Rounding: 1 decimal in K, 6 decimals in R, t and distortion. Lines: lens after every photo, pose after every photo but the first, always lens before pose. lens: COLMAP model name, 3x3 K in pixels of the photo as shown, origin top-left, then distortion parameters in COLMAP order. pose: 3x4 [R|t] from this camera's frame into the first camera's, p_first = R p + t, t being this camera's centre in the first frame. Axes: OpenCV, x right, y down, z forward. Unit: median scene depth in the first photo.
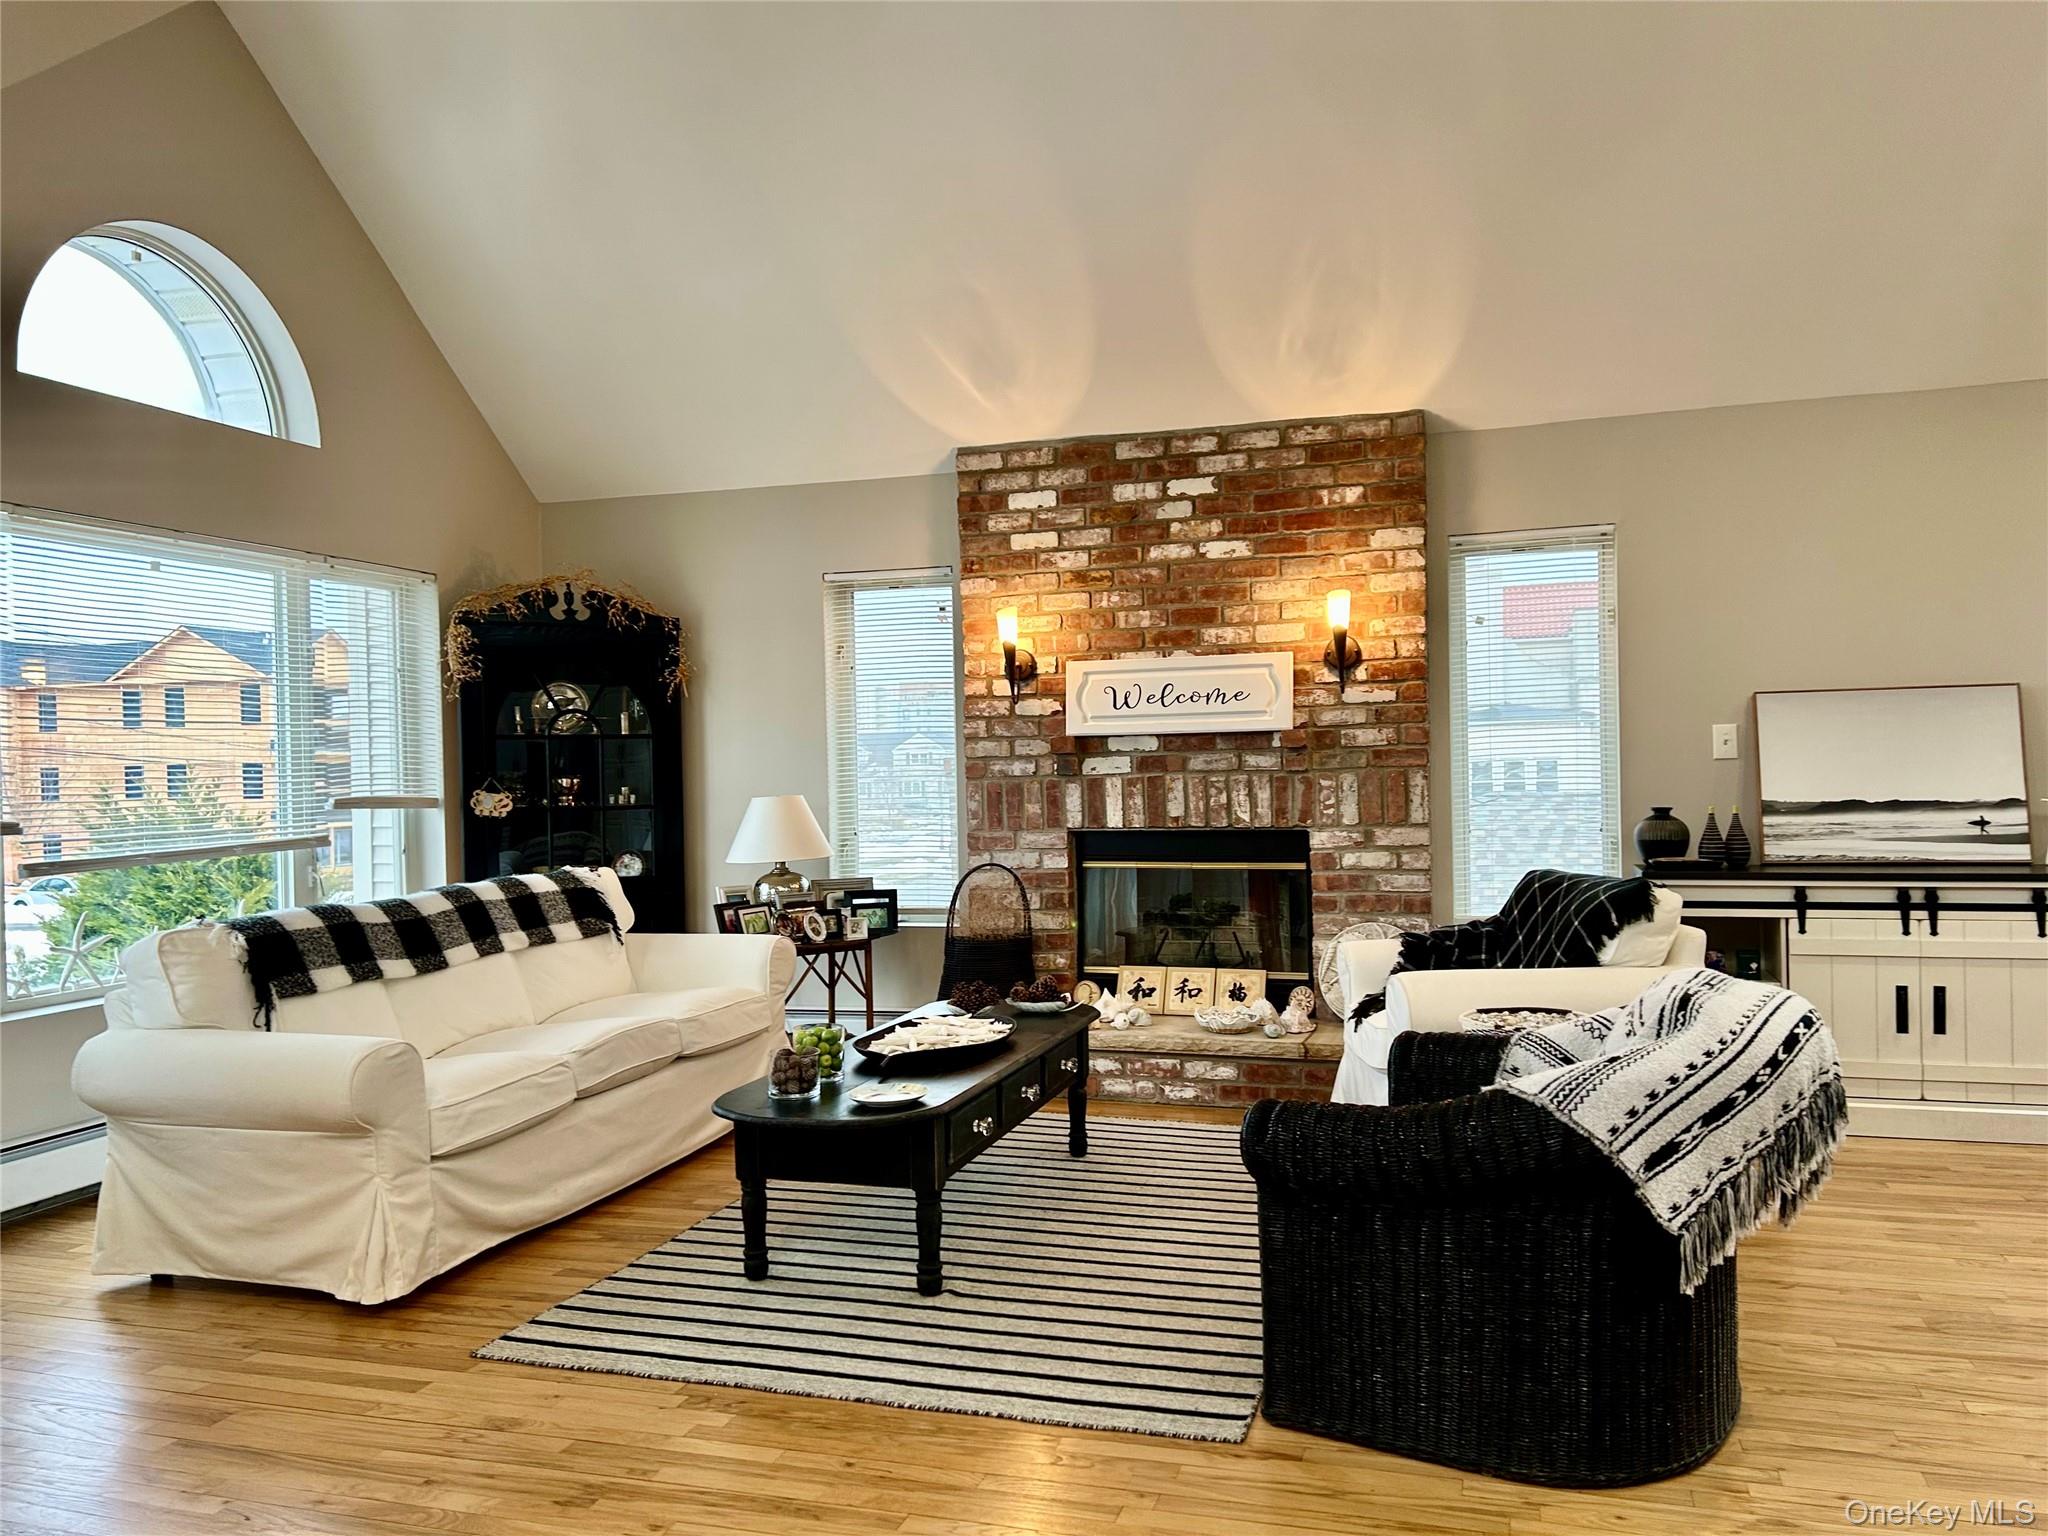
lens RADIAL K [[1534.0, 0, 1045.5], [0, 1534.0, 781.8], [0, 0, 1]] dist [0.075813, -0.089219]
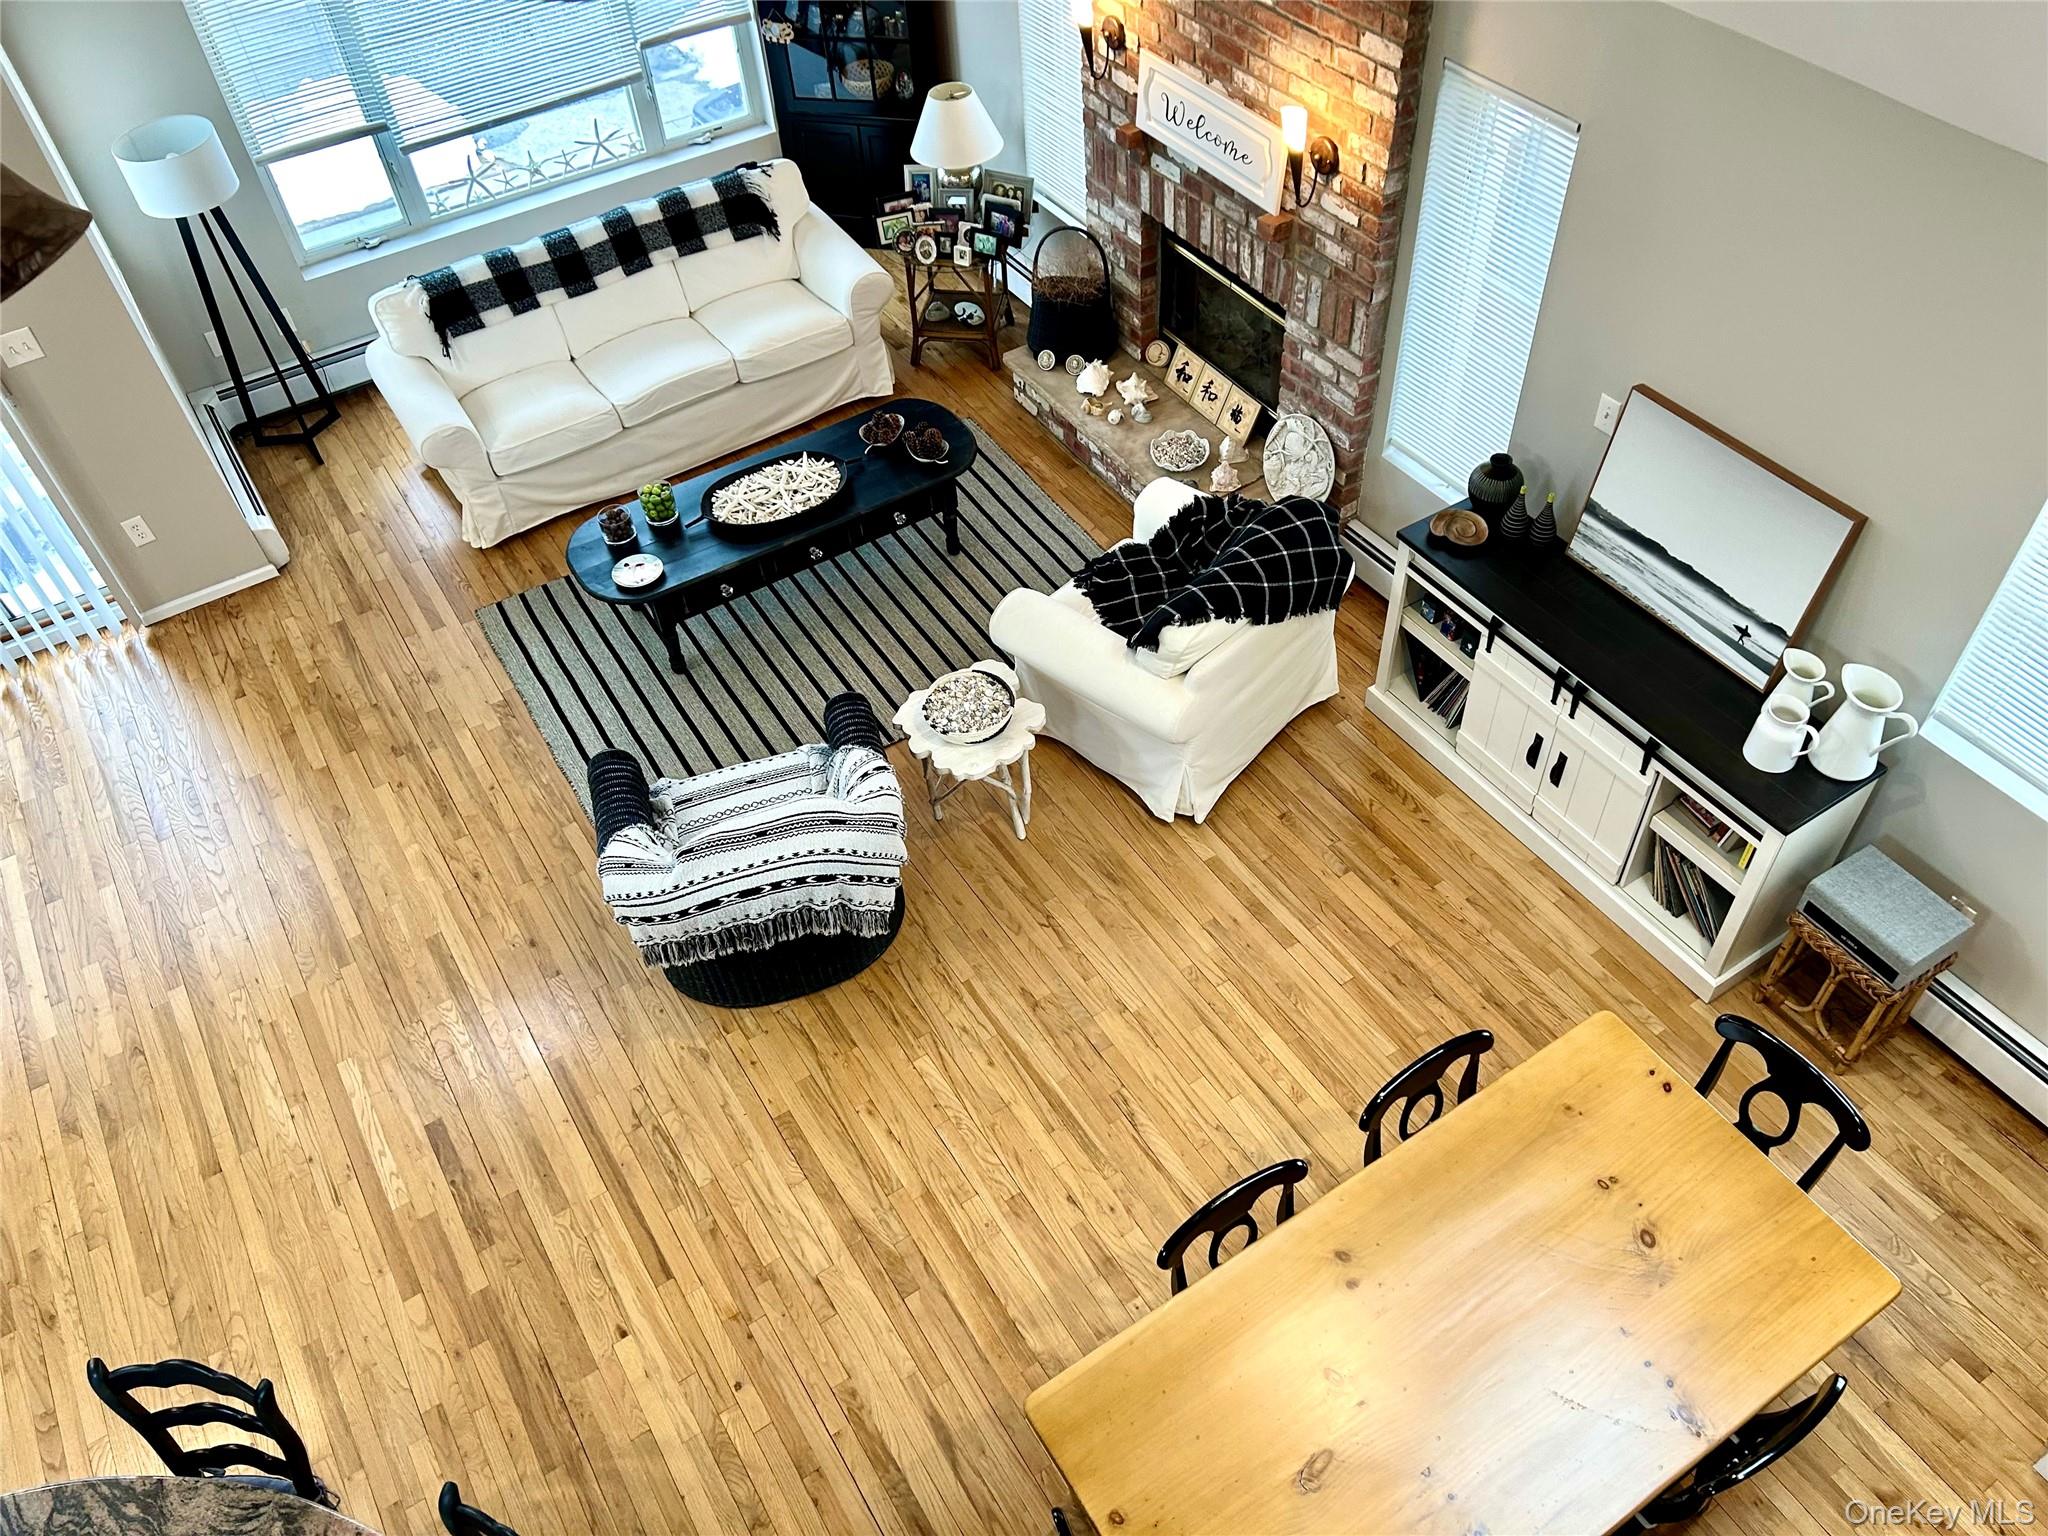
lens RADIAL K [[1534.0, 0, 1045.4], [0, 1534.0, 777.0], [0, 0, 1]] dist [0.075813, -0.089219]
pose [[0.759670, 0.473179, -0.446098, 0.656670], [0.025315, 0.663941, 0.747356, -0.535004], [0.649816, -0.579037, 0.492398, 0.223240]]
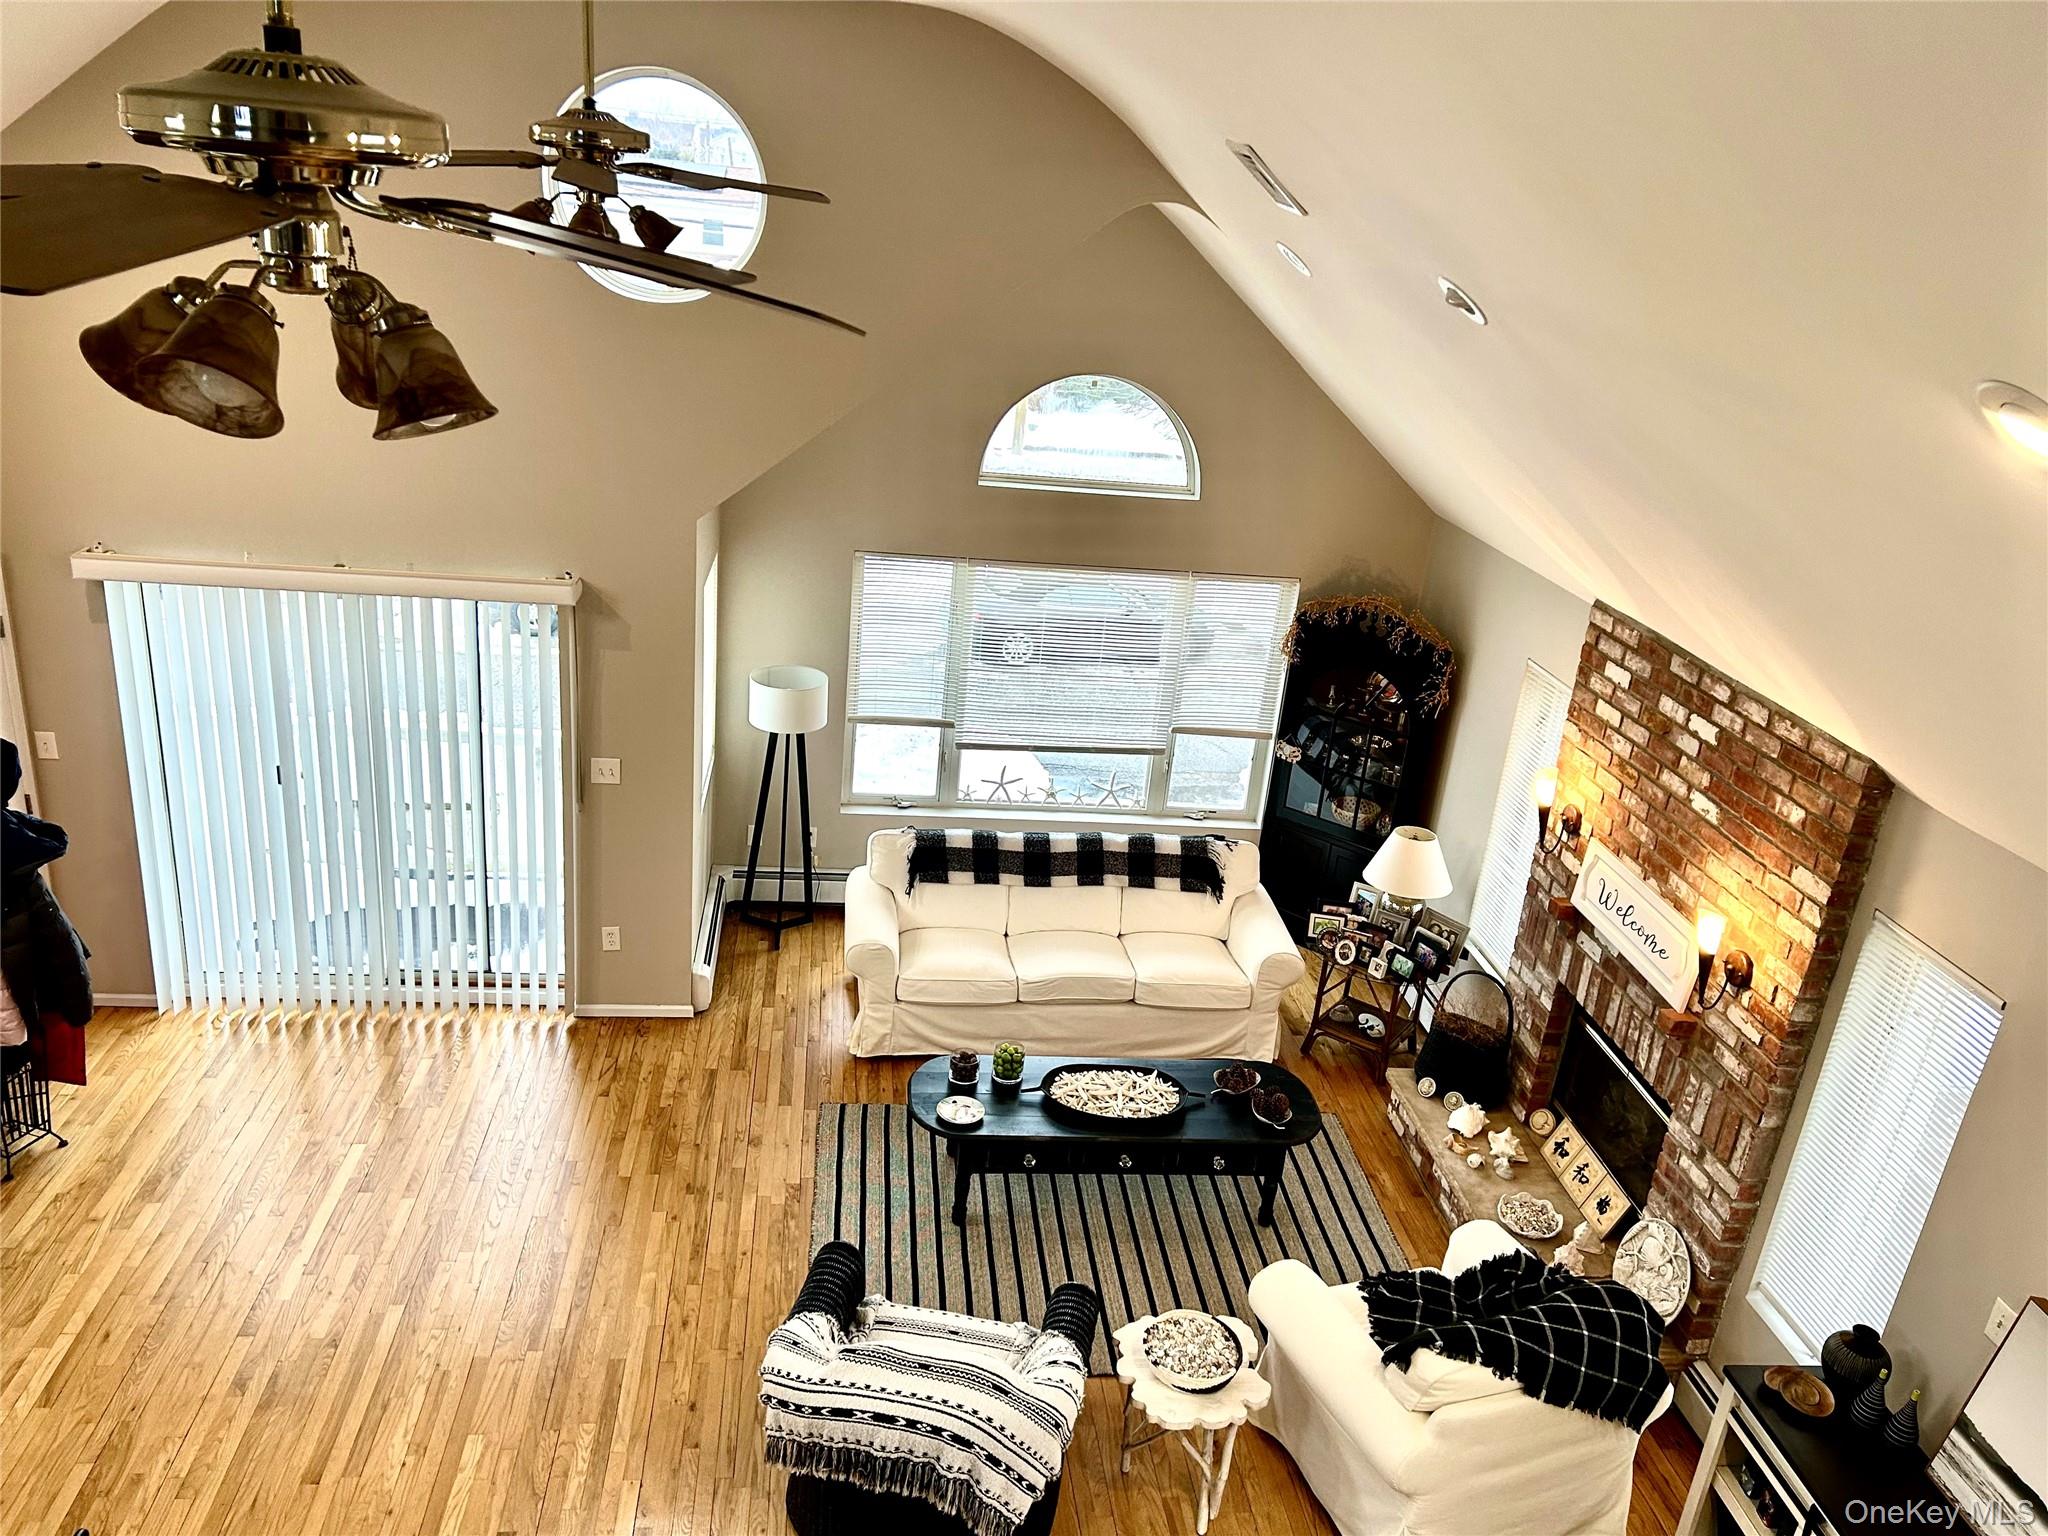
lens RADIAL K [[1534.0, 0, 1037.3], [0, 1534.0, 771.3], [0, 0, 1]] dist [0.075813, -0.089219]
pose [[0.396954, 0.384665, -0.833343, 0.750461], [-0.110056, 0.921338, 0.372859, -0.489083], [0.911216, -0.056293, 0.408064, 0.256072]]
